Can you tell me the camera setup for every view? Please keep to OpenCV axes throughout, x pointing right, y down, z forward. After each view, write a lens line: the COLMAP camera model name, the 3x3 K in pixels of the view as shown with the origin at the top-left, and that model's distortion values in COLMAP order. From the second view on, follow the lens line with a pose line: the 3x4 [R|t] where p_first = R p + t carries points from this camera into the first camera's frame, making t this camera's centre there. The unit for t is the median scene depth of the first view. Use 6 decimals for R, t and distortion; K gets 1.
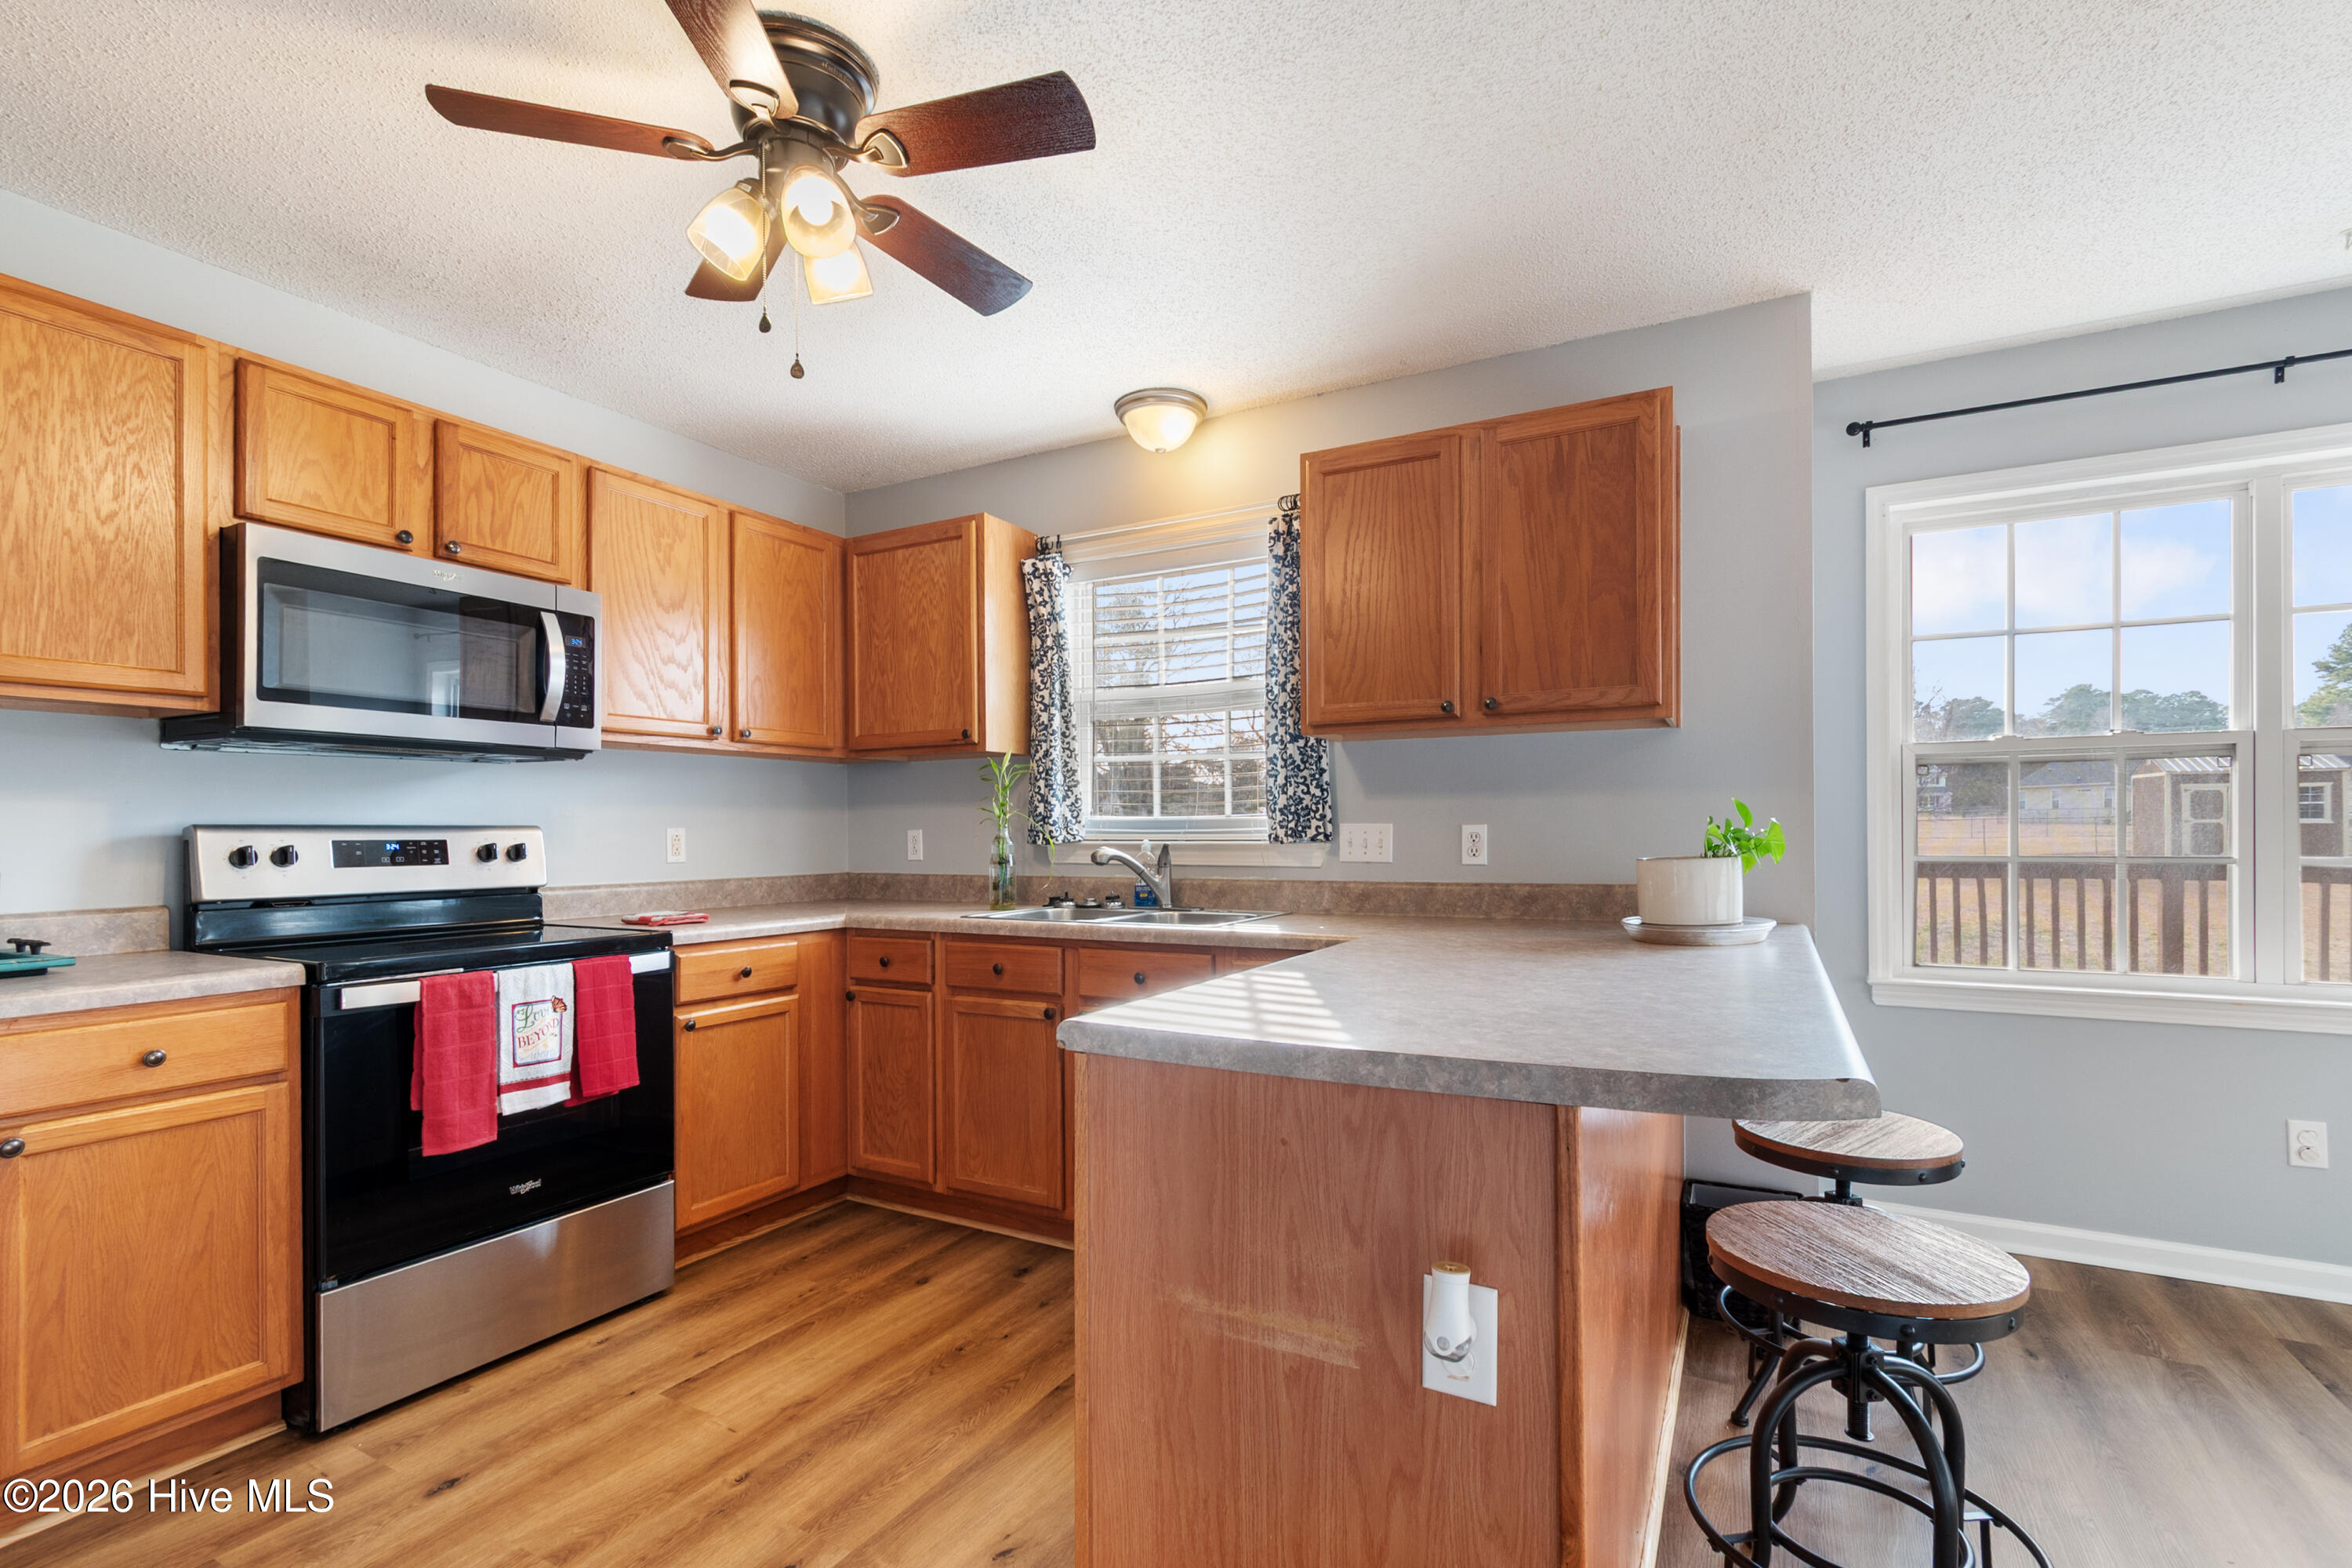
lens RADIAL K [[1060.9, 0, 1176.6], [0, 1060.9, 827.5], [0, 0, 1]] dist [-0.000247, 0.000335]
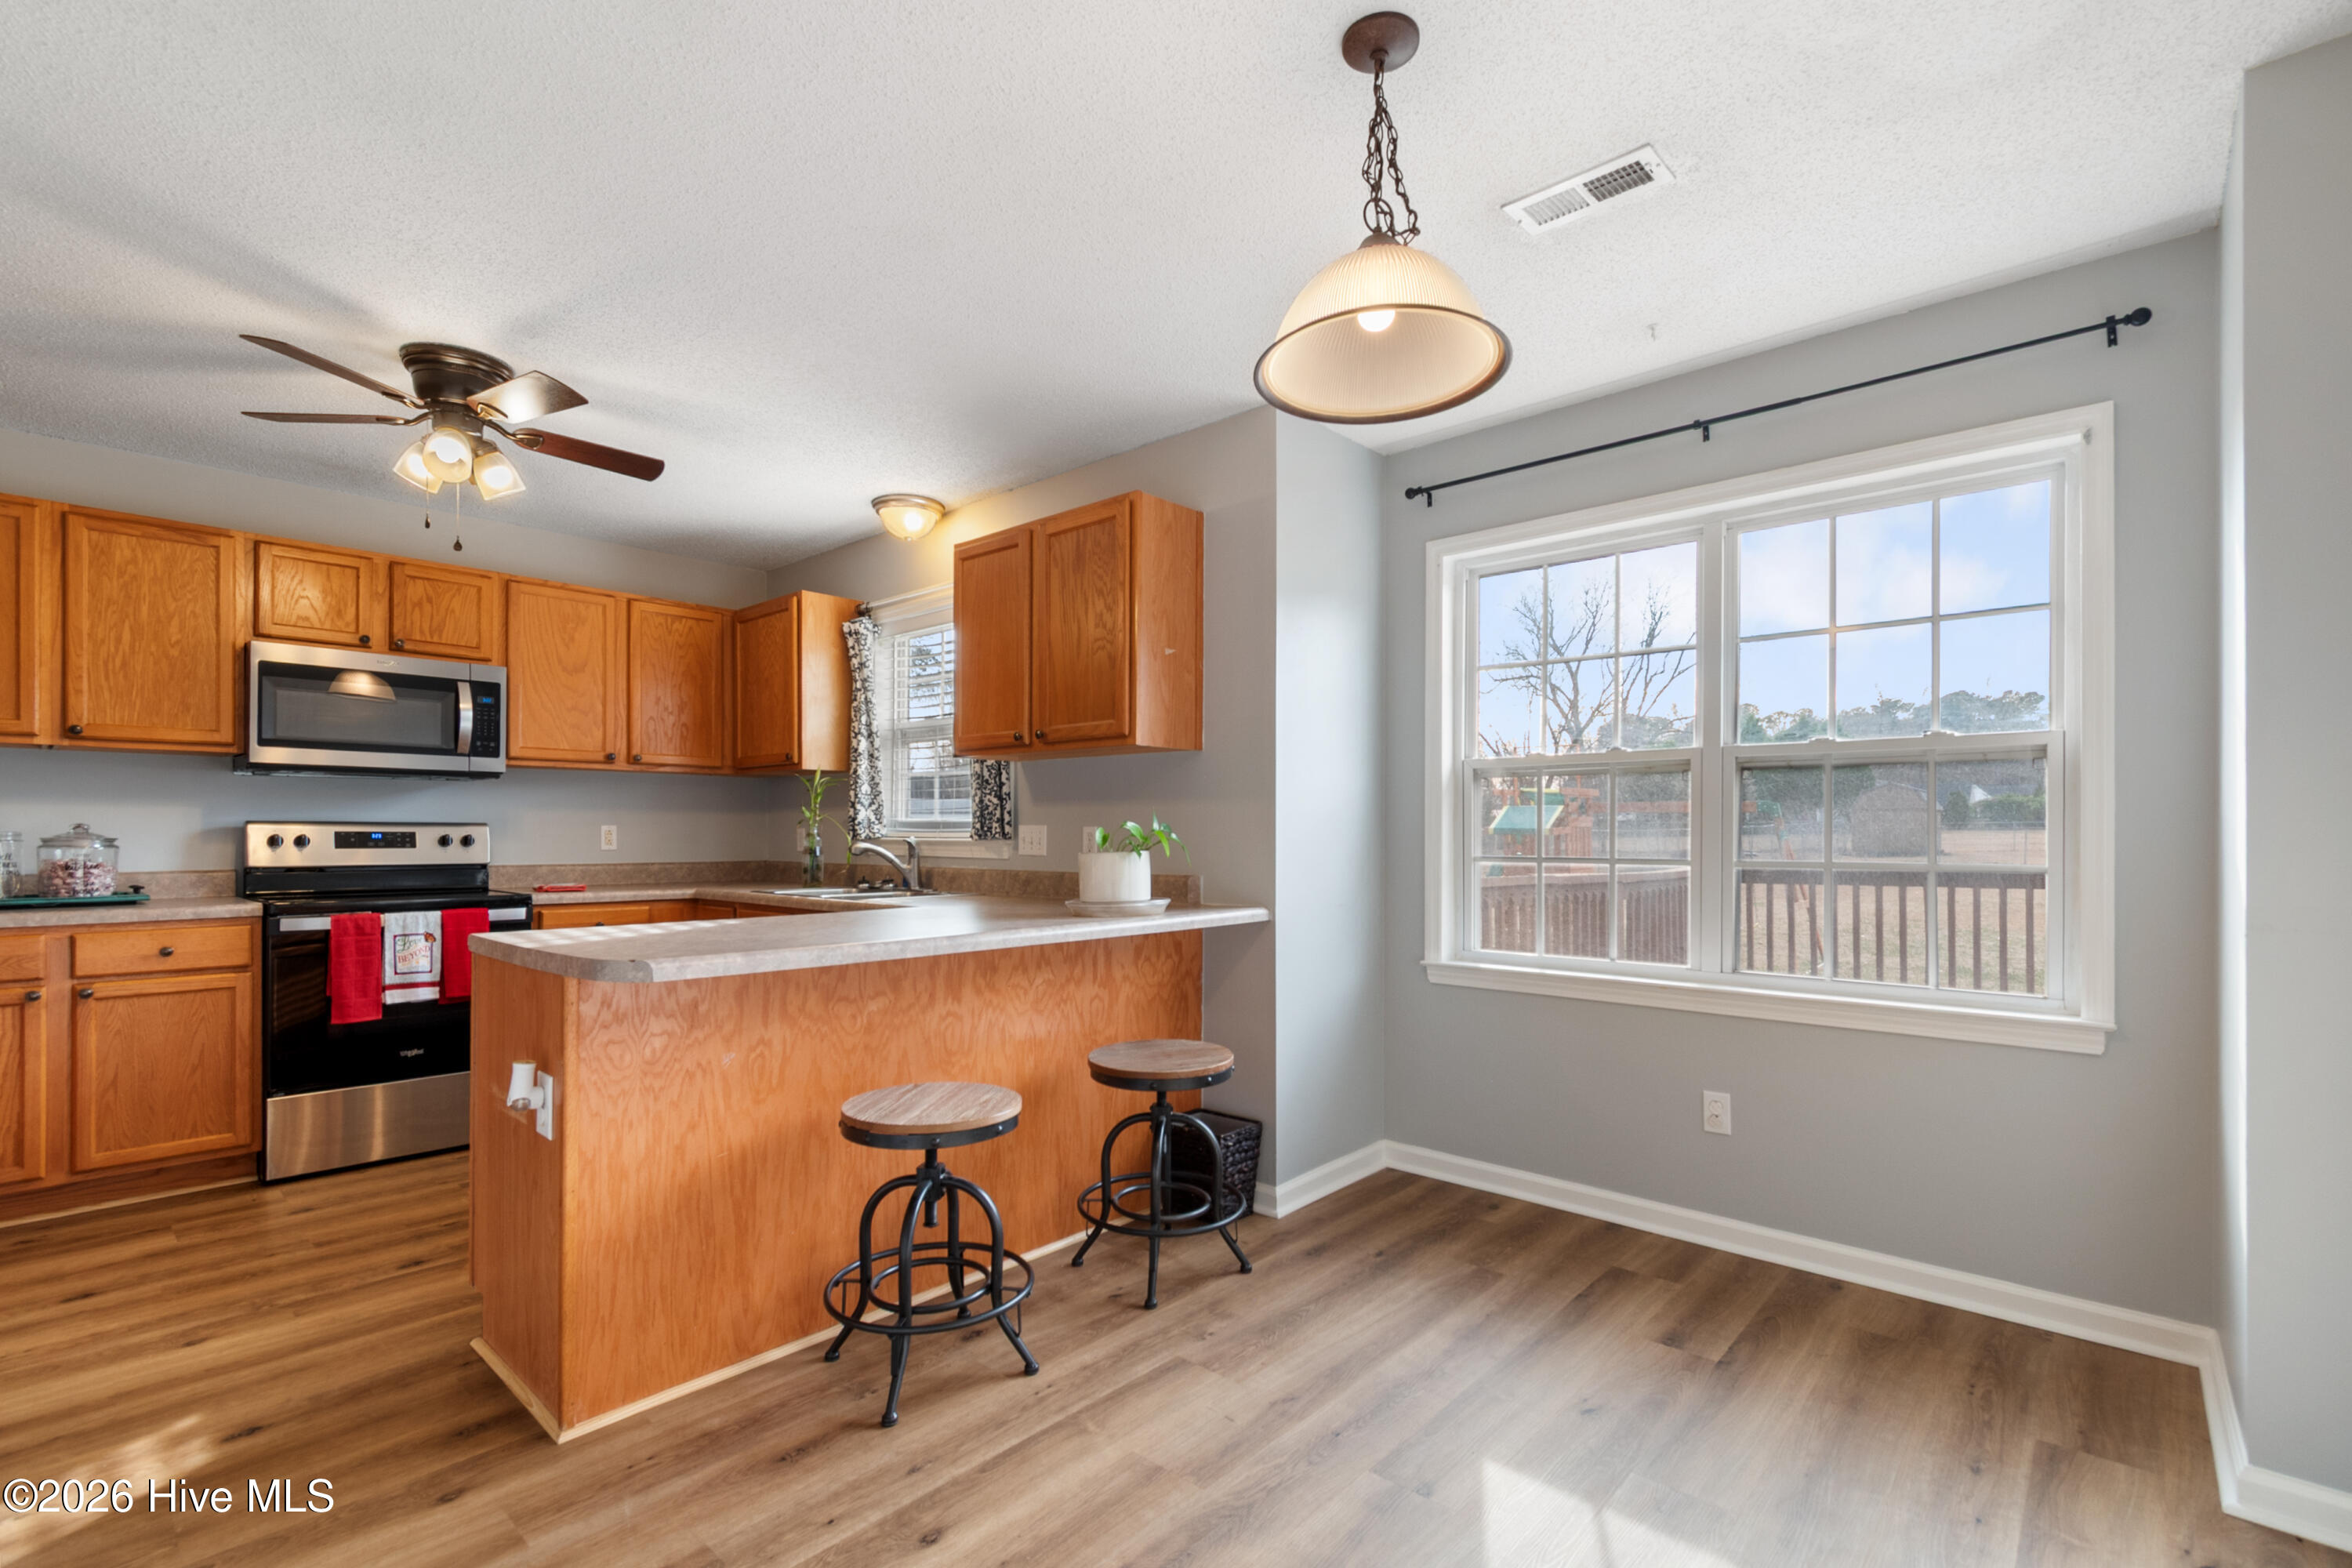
lens RADIAL K [[1043.3, 0, 1172.4], [0, 1043.3, 831.1], [0, 0, 1]] dist [0.000909, -0.000360]
pose [[0.973090, 0.007575, -0.230302, 0.751535], [-0.007365, 0.999971, 0.001772, -0.000199], [0.230309, -0.000029, 0.973118, -0.219475]]
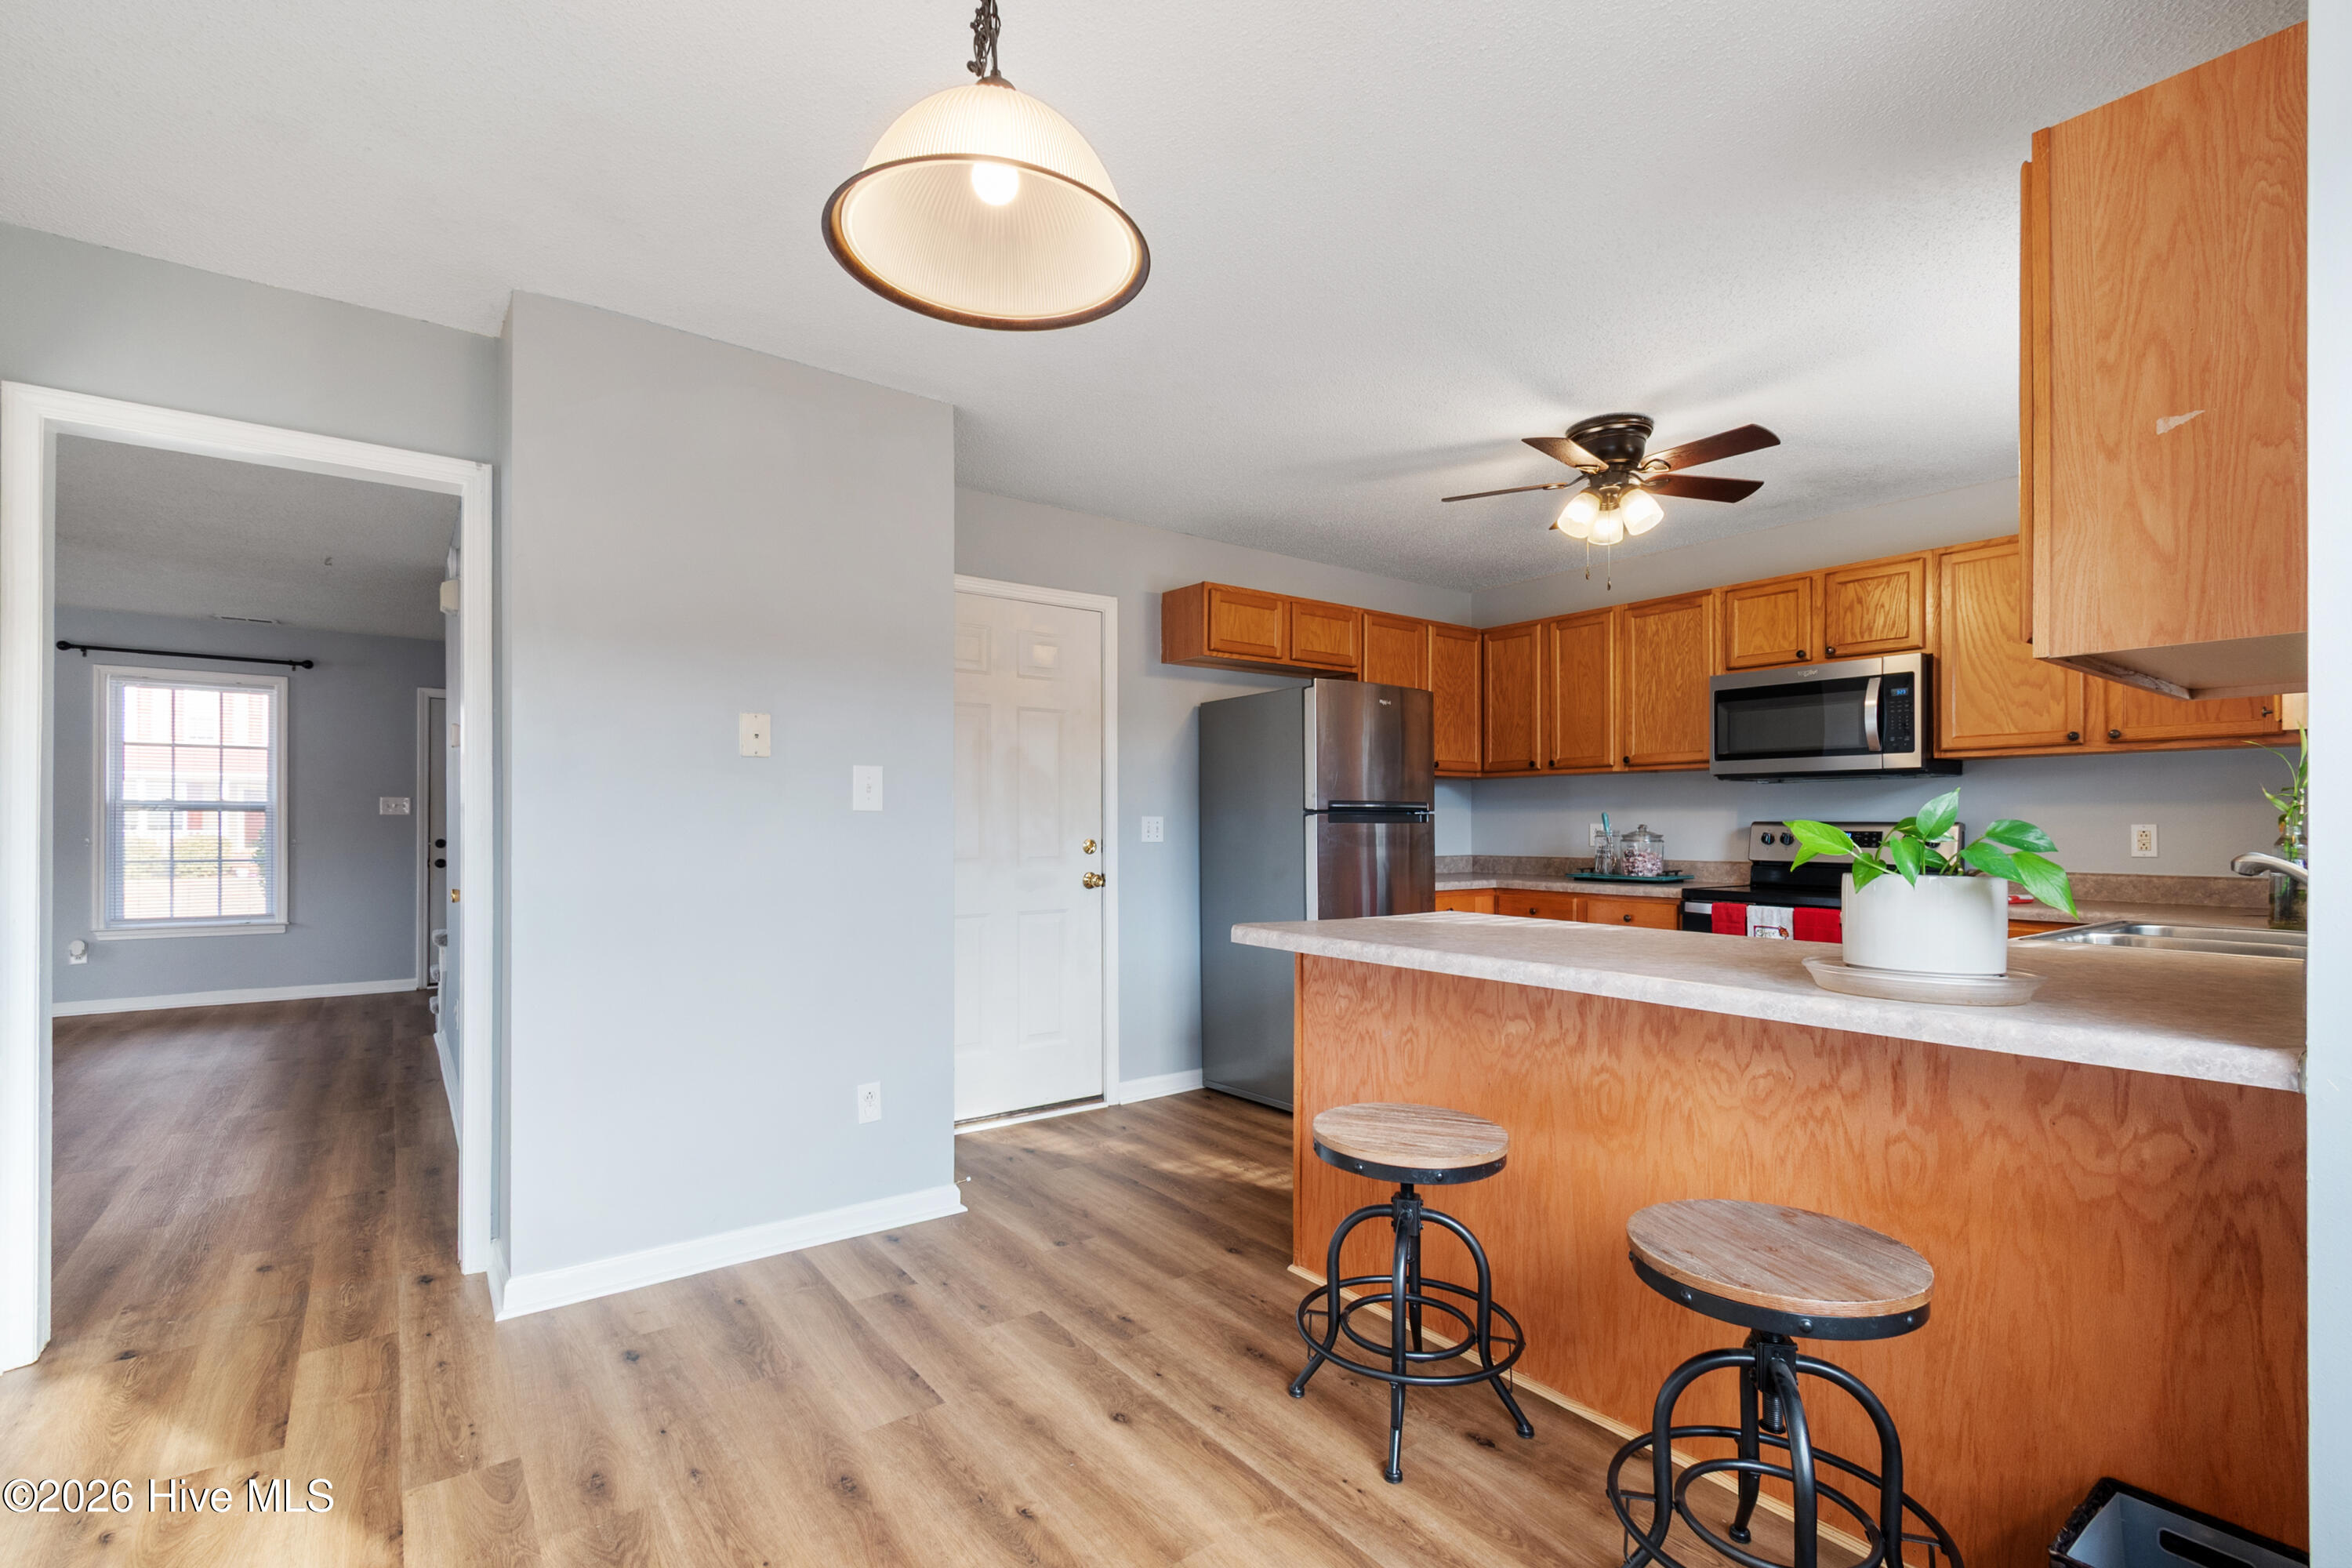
lens RADIAL K [[1053.5, 0, 1183.2], [0, 1053.5, 822.7], [0, 0, 1]] dist [-0.003424, -0.000531]
pose [[-0.404986, 0.003944, -0.914315, 1.155762], [0.001052, 0.999992, 0.003847, -0.008289], [0.914322, 0.000596, -0.404987, 0.729186]]
